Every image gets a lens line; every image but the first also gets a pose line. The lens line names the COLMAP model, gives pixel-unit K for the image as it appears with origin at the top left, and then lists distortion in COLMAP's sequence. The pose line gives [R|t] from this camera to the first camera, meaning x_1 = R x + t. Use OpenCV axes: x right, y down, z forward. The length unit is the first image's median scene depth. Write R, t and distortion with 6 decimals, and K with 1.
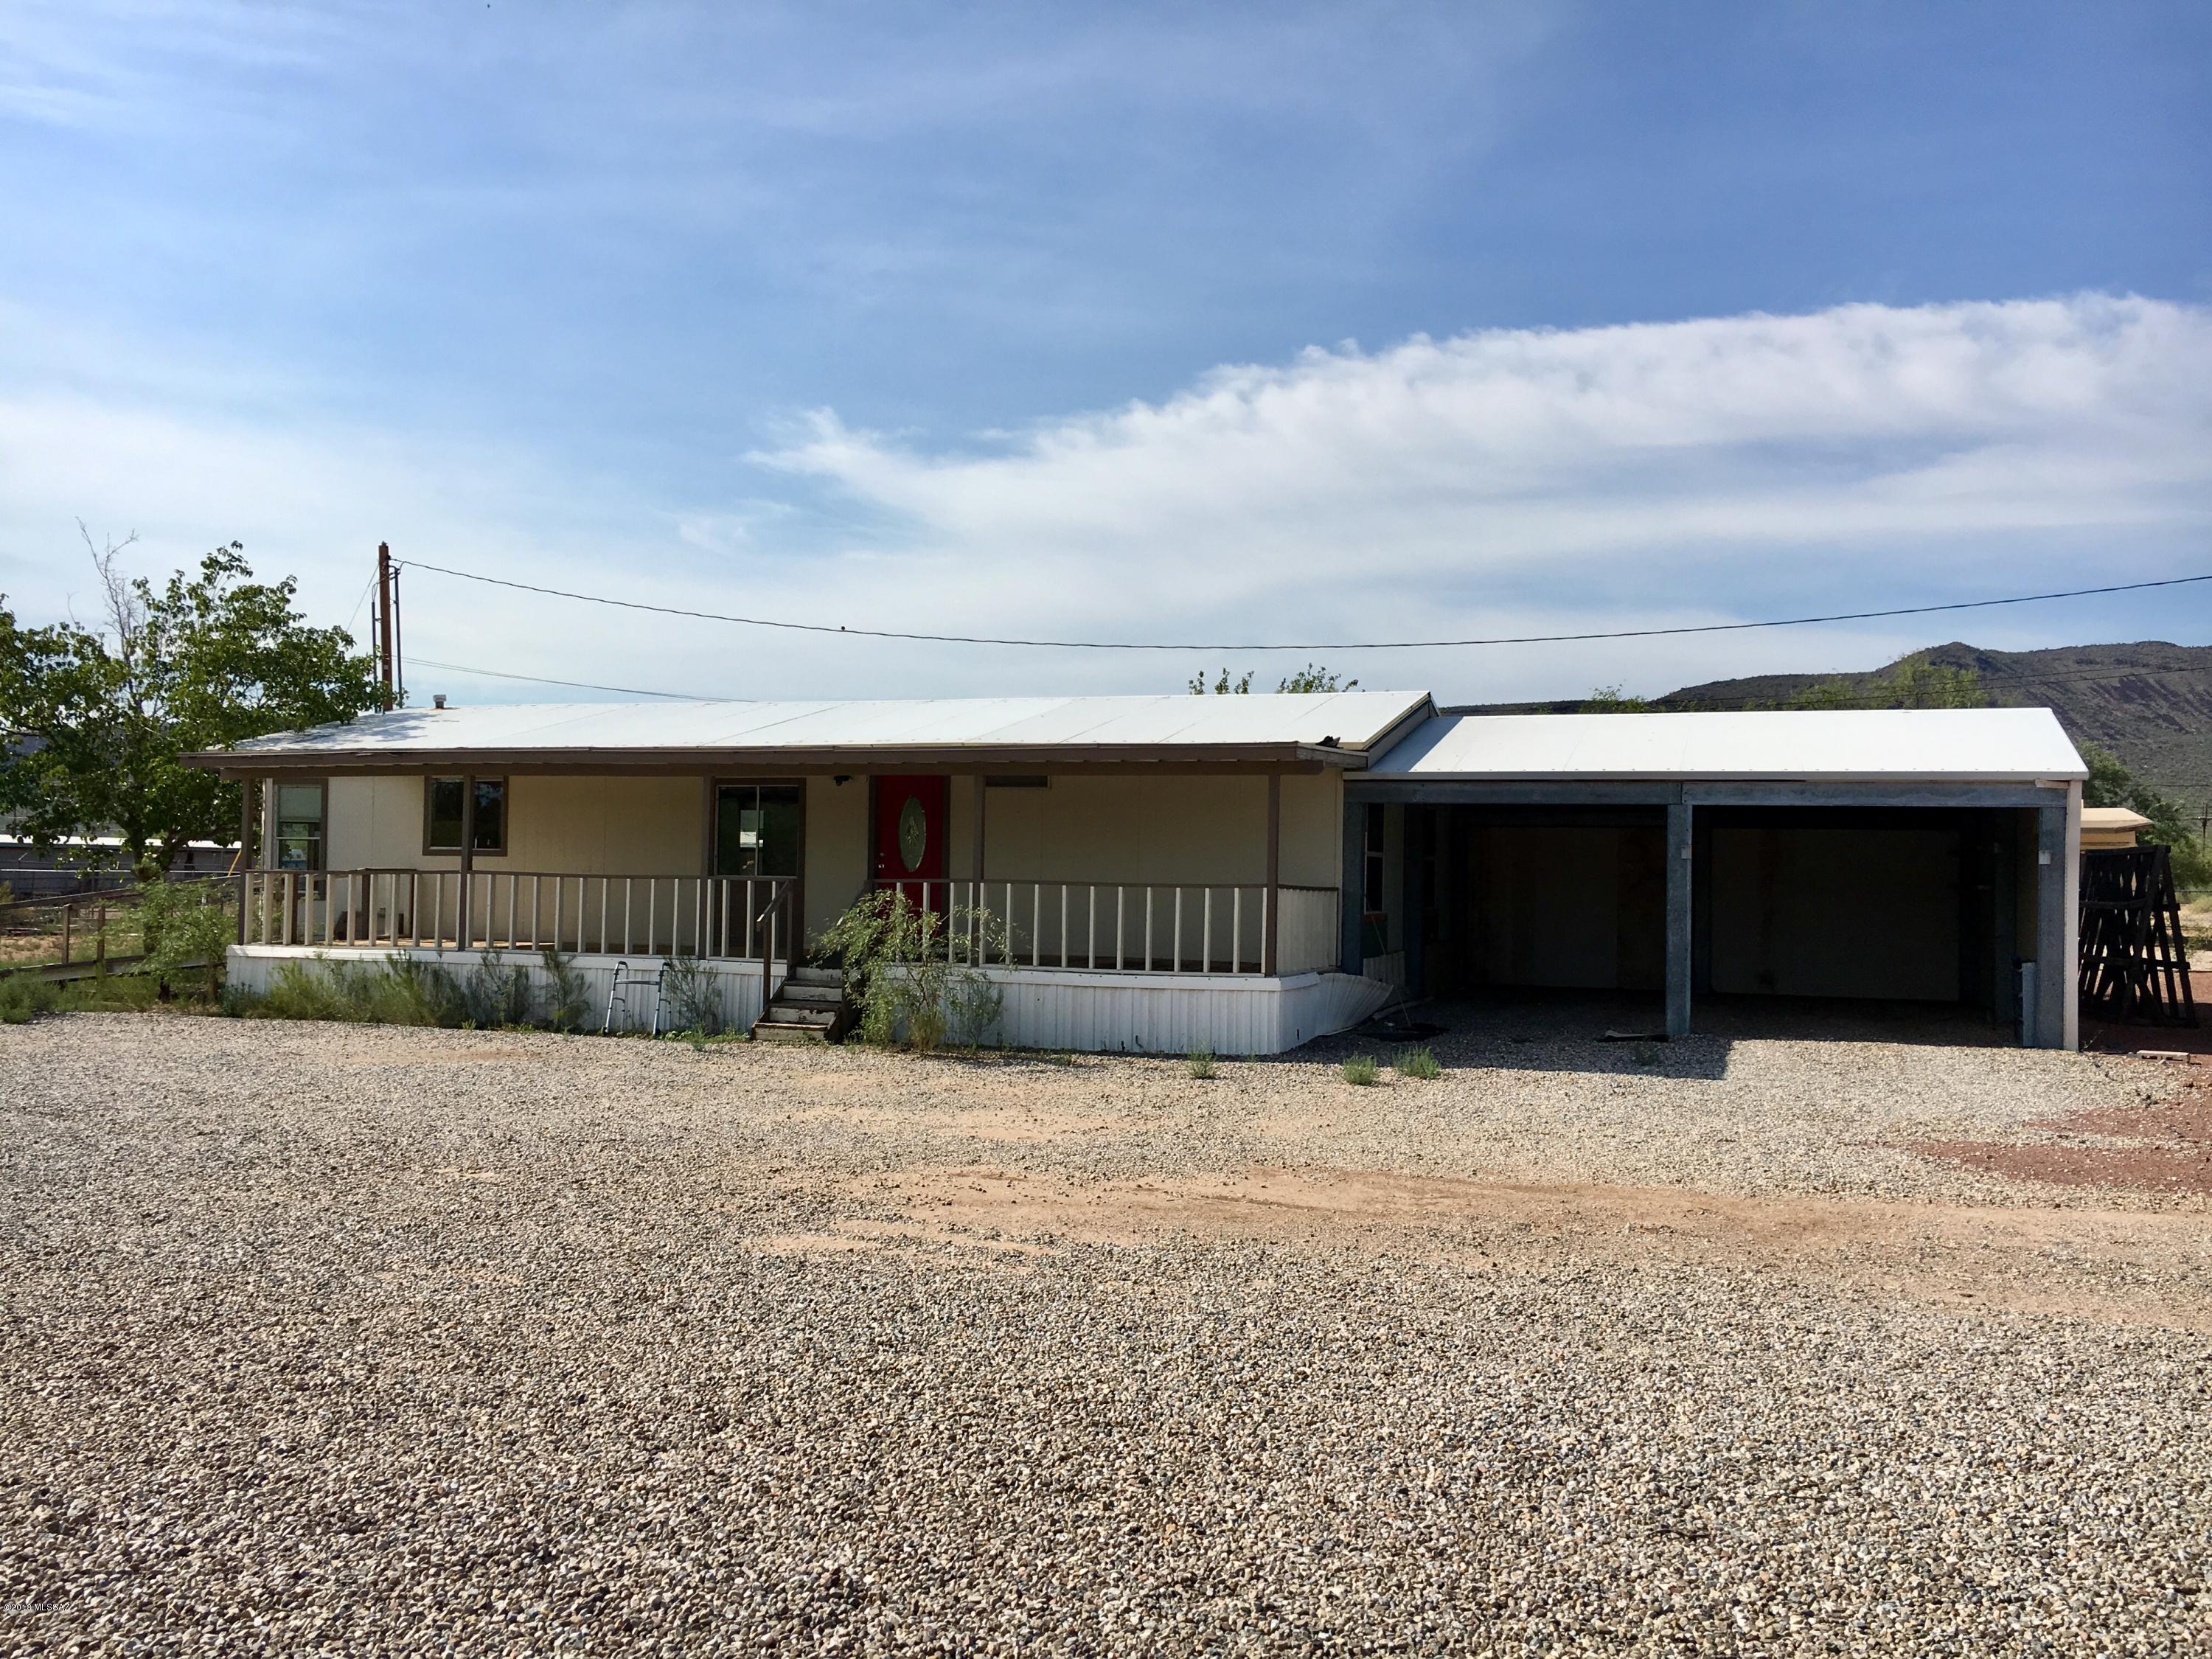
lens RADIAL K [[1879.2, 0, 1106.6], [0, 1879.2, 835.1], [0, 0, 1]] dist [0.054716, 0.001223]
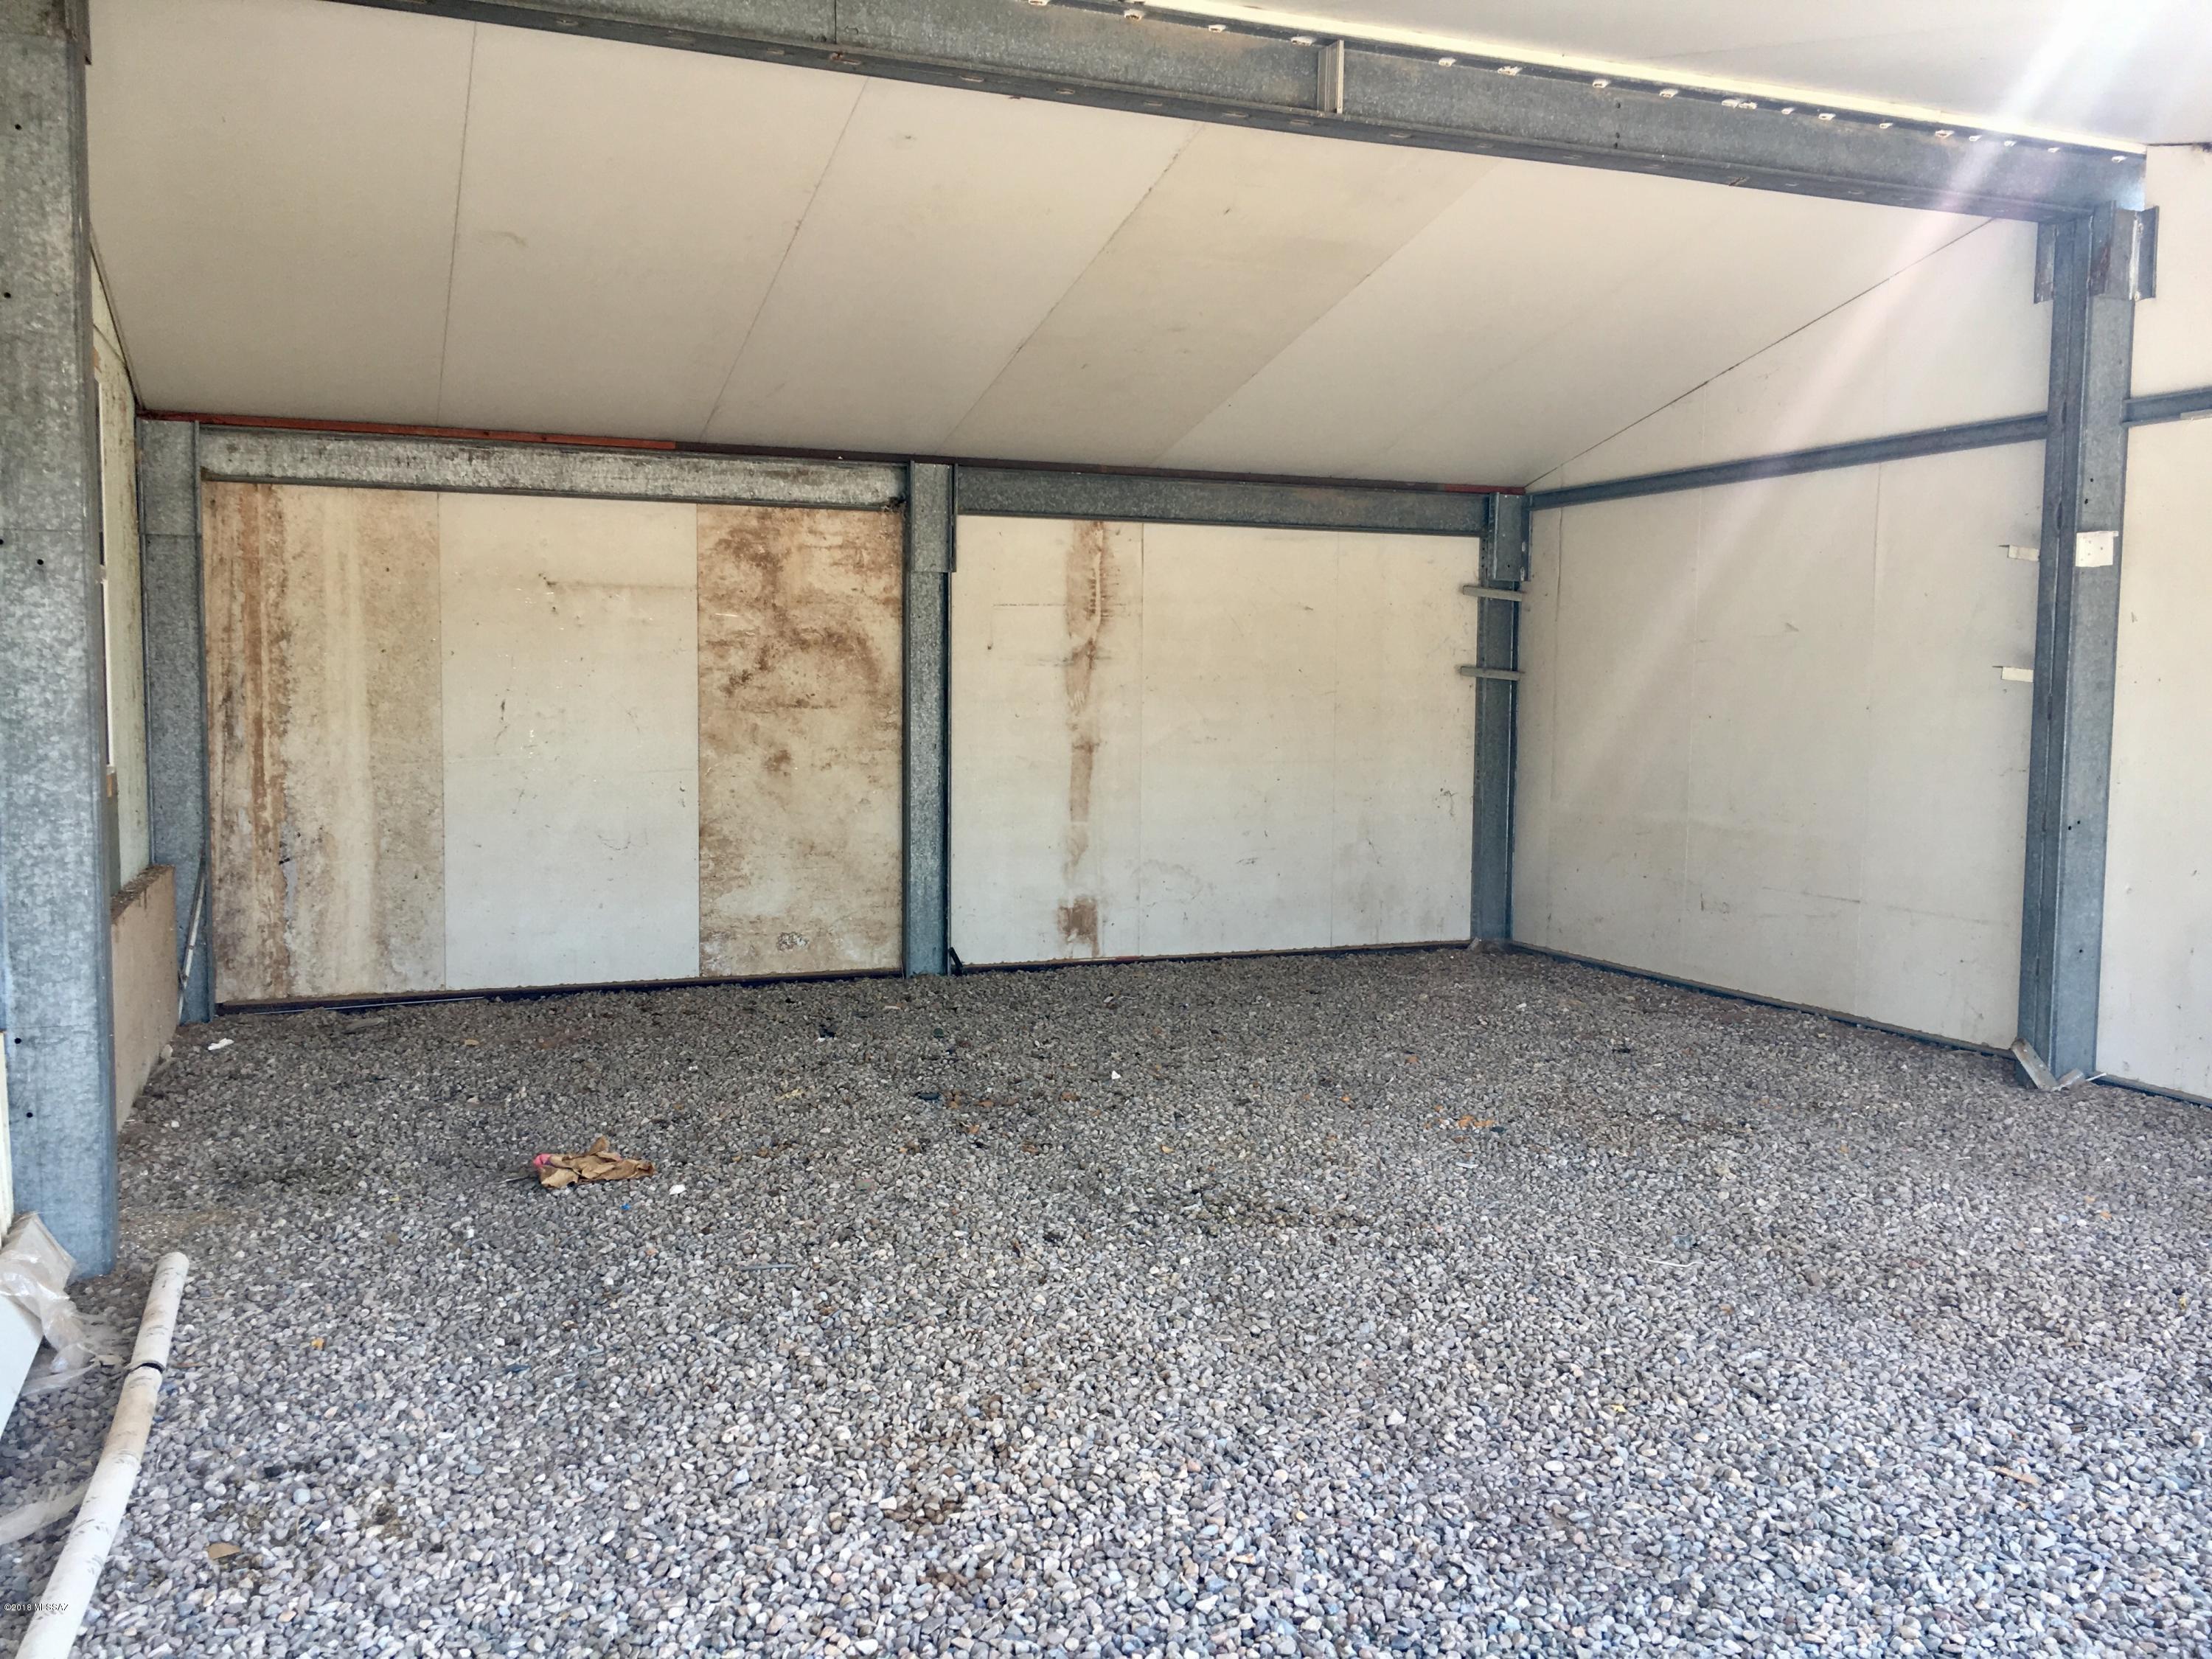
lens RADIAL K [[1879.2, 0, 1104.0], [0, 1879.2, 823.8], [0, 0, 1]] dist [0.054716, 0.001223]
pose [[0.760948, -0.057847, 0.646229, 0.148763], [-0.011381, 0.994674, 0.102439, 0.023772], [-0.648713, -0.085305, 0.756237, 0.973378]]
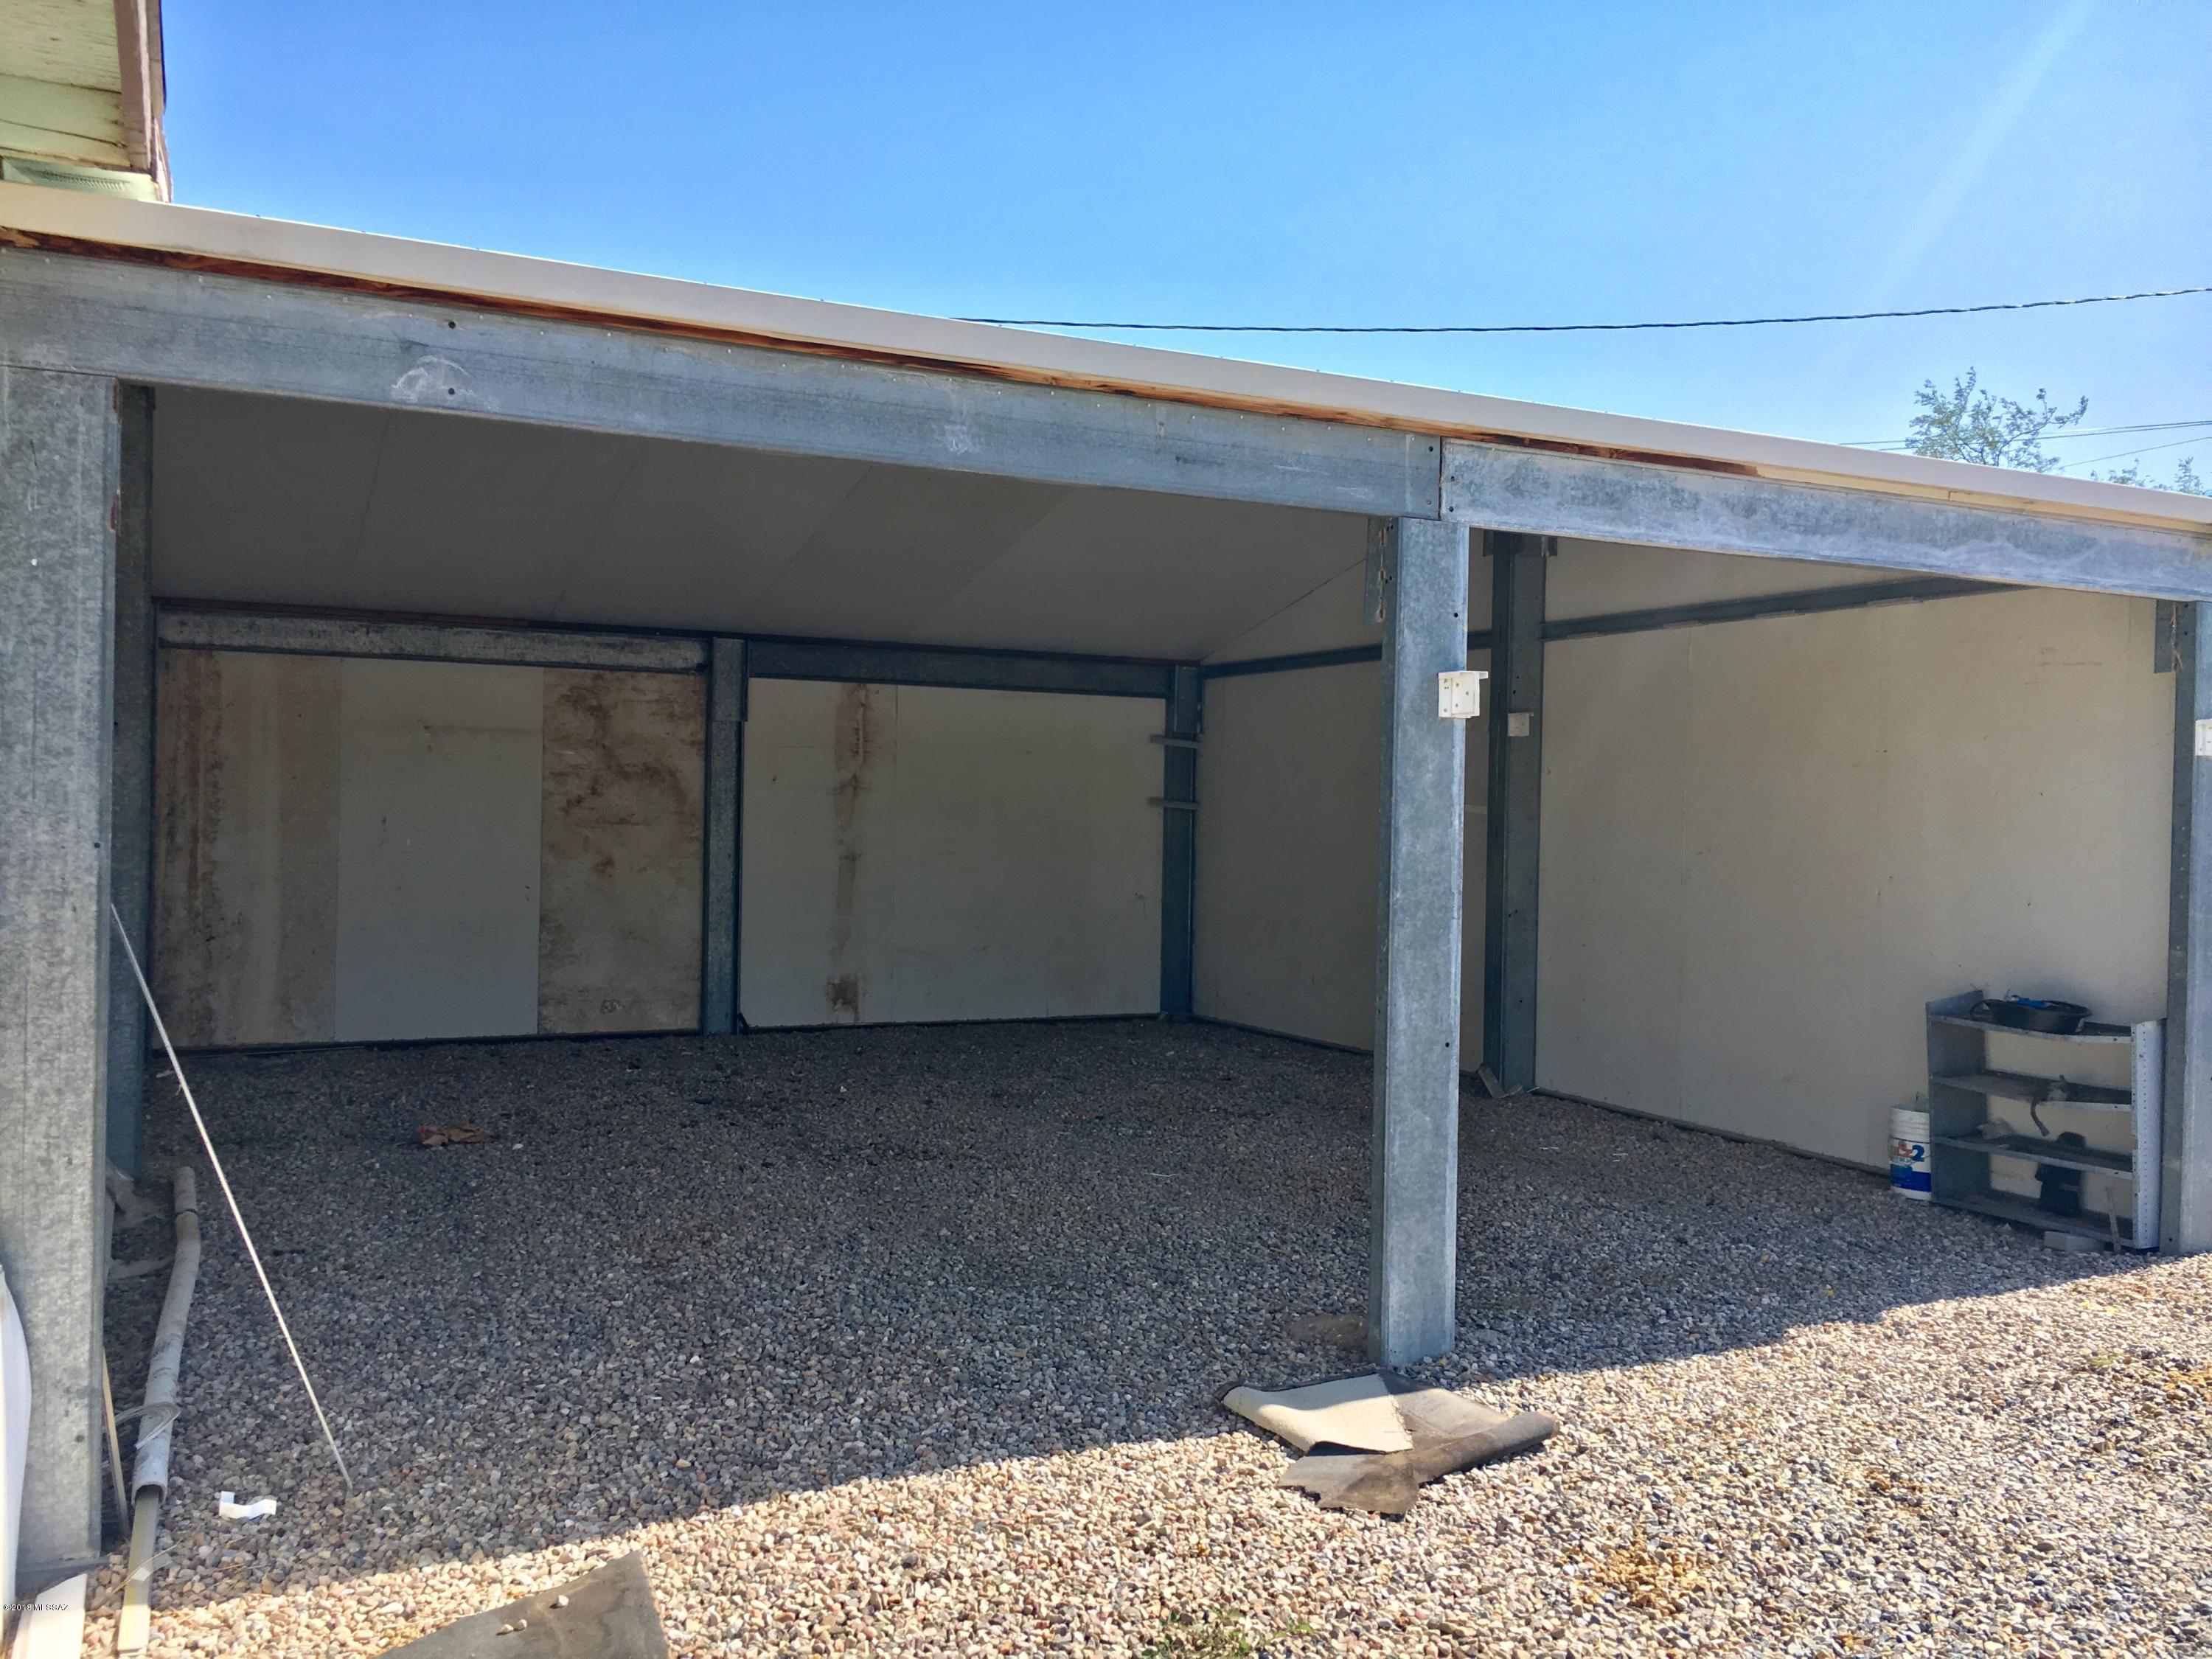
lens RADIAL K [[1879.2, 0, 1102.0], [0, 1879.2, 835.9], [0, 0, 1]] dist [0.054716, 0.001223]
pose [[0.710036, -0.010695, 0.704084, 0.076052], [-0.023851, 0.998946, 0.039226, 0.020013], [-0.703761, -0.044644, 0.709032, 0.836623]]
